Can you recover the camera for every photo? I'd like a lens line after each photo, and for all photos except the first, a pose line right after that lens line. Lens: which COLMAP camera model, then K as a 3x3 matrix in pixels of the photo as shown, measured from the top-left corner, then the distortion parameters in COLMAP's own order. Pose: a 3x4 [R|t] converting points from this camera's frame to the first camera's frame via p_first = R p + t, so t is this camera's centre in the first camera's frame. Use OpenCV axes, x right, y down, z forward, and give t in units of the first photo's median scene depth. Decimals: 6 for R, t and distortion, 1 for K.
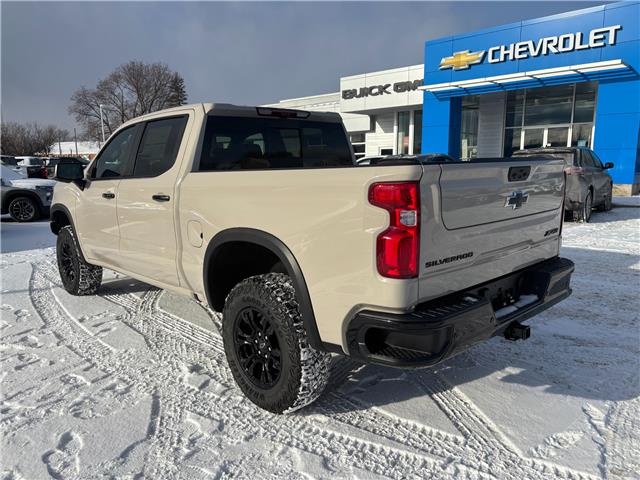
lens RADIAL K [[479.1, 0, 319.1], [0, 479.1, 242.0], [0, 0, 1]] dist [0.075727, -0.077641]
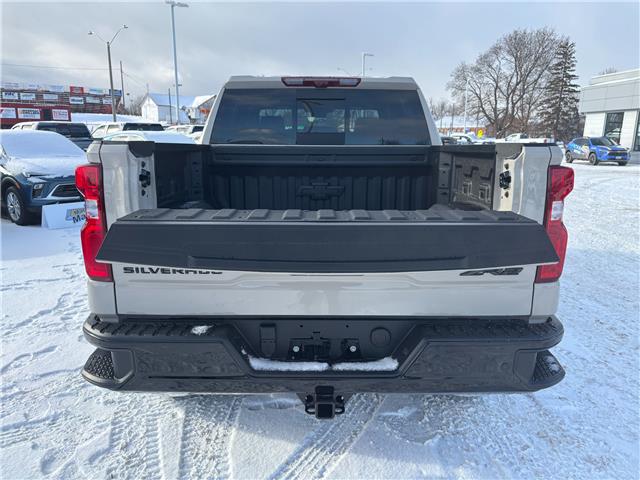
lens RADIAL K [[479.1, 0, 319.1], [0, 479.1, 242.0], [0, 0, 1]] dist [0.075727, -0.077641]
pose [[0.739878, 0.163899, -0.652470, 0.173402], [-0.129487, 0.986429, 0.100955, -0.021549], [0.660162, 0.009792, 0.751060, 0.107319]]
